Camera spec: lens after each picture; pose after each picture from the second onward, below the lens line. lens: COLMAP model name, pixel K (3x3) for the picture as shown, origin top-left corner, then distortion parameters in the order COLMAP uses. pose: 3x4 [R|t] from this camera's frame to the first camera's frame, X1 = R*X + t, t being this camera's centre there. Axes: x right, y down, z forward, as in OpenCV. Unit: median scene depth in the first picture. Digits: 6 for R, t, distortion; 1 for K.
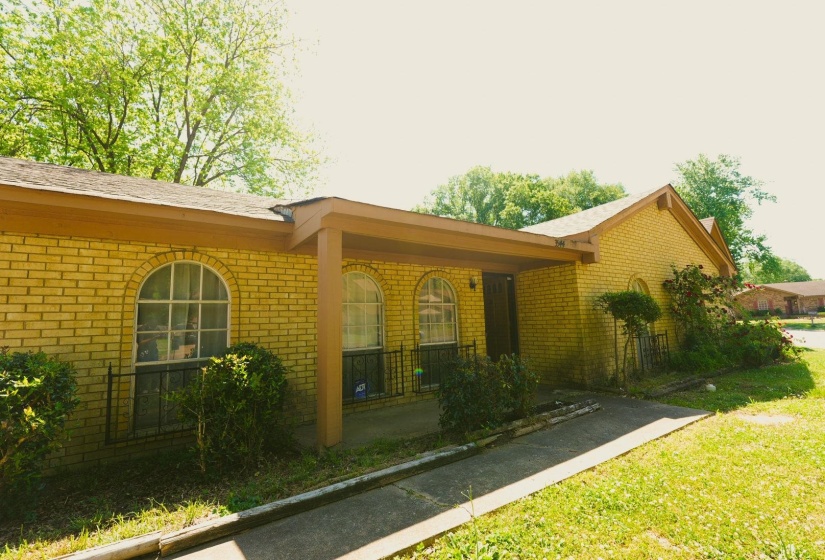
lens RADIAL K [[362.5, 0, 411.4], [0, 362.5, 276.6], [0, 0, 1]] dist [-0.000052, -0.000499]
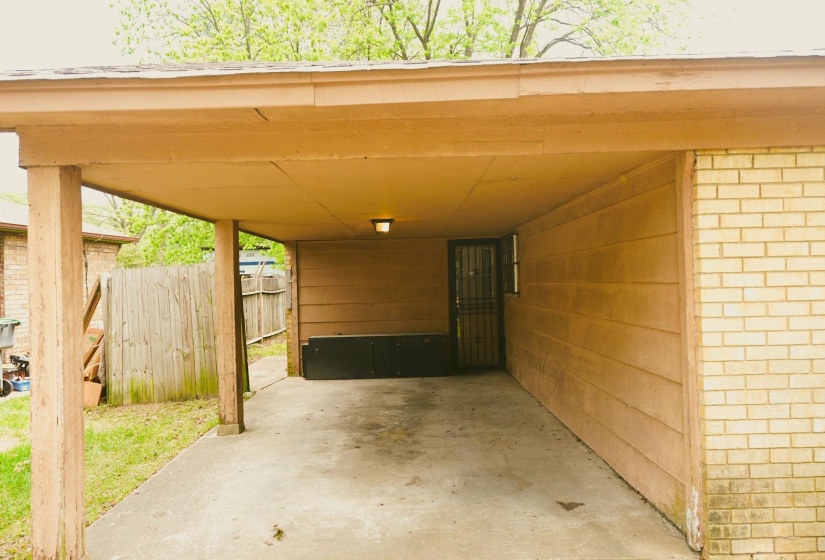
lens RADIAL K [[537.3, 0, 411.1], [0, 537.3, 279.0], [0, 0, 1]] dist [-0.004525, -0.000247]
pose [[0.830857, 0.017889, -0.556198, -0.203991], [0.067654, 0.988822, 0.132866, -0.012797], [0.552358, -0.148021, 0.820360, -0.004606]]
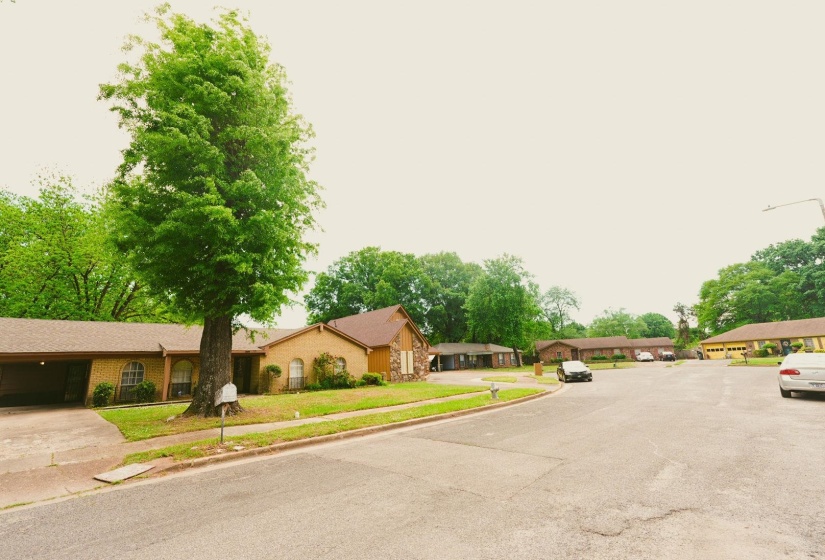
lens RADIAL K [[362.5, 0, 411.8], [0, 362.5, 286.0], [0, 0, 1]] dist [-0.000052, -0.000499]
pose [[0.990760, 0.027952, 0.132717, 0.497957], [-0.016797, 0.996287, -0.084434, -0.152041], [-0.134584, 0.081425, 0.987551, -0.920148]]
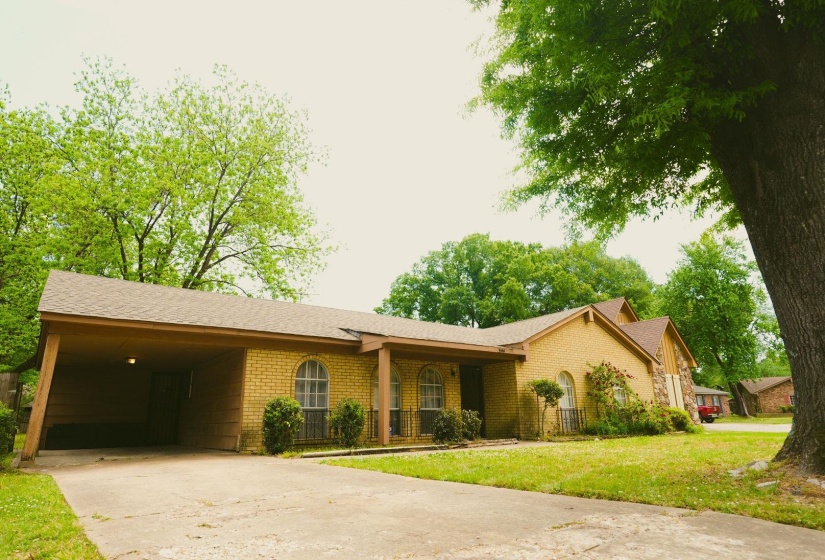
lens RADIAL K [[486.3, 0, 410.1], [0, 486.3, 275.7], [0, 0, 1]] dist [-0.007394, -0.000380]
pose [[0.998911, 0.030709, 0.035139, -0.041677], [-0.024696, 0.986755, -0.160325, -0.020382], [-0.039597, 0.159283, 0.986439, -0.447059]]
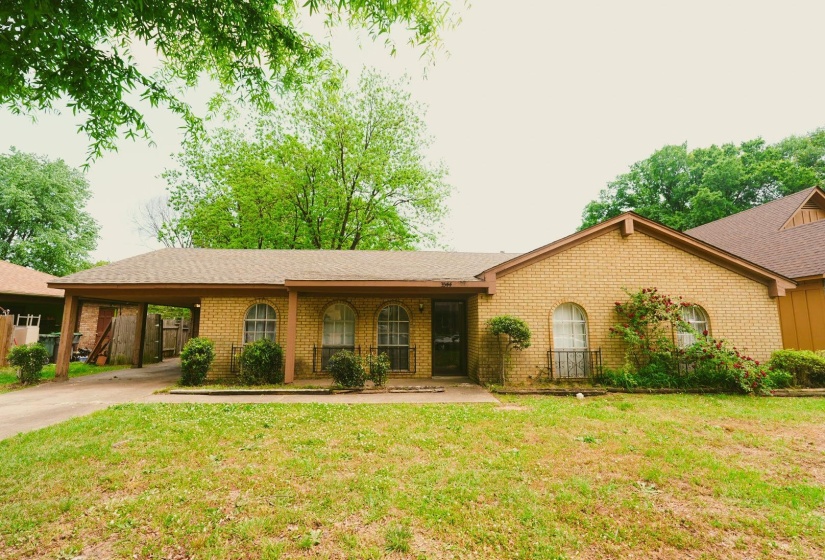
lens RADIAL K [[362.5, 0, 410.4], [0, 362.5, 275.7], [0, 0, 1]] dist [-0.000052, -0.000499]
pose [[0.843913, -0.035949, -0.535274, 0.358279], [0.035232, 0.999312, -0.011567, -0.038242], [0.535321, -0.009097, 0.844600, -0.120878]]
